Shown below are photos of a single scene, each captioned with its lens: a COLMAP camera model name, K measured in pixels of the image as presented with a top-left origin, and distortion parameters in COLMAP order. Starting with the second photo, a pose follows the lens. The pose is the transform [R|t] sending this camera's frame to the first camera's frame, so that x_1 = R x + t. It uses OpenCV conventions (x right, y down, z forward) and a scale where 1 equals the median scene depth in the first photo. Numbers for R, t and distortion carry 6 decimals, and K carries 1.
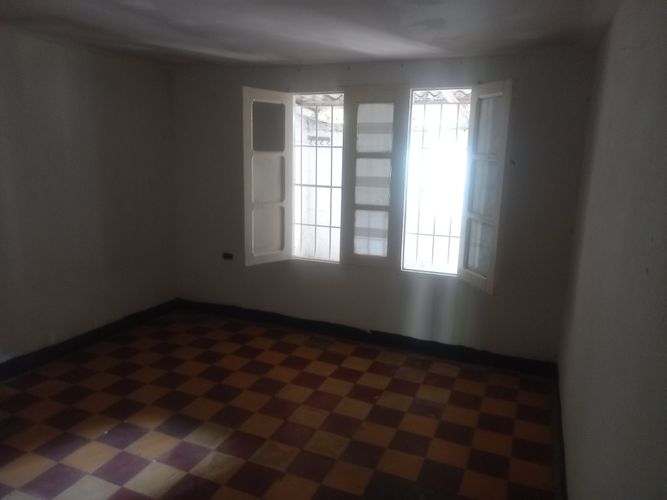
lens RADIAL K [[491.9, 0, 322.2], [0, 491.9, 254.3], [0, 0, 1]] dist [0.056152, -0.054253]
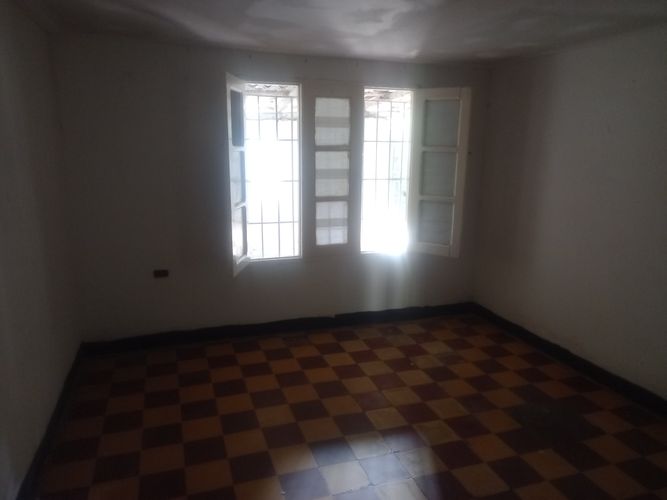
lens RADIAL K [[491.9, 0, 324.3], [0, 491.9, 258.3], [0, 0, 1]] dist [0.056152, -0.054253]
pose [[0.734252, -0.163797, 0.658820, -0.628388], [0.142481, 0.986024, 0.086352, -0.063802], [-0.663757, 0.030465, 0.747328, 0.238738]]
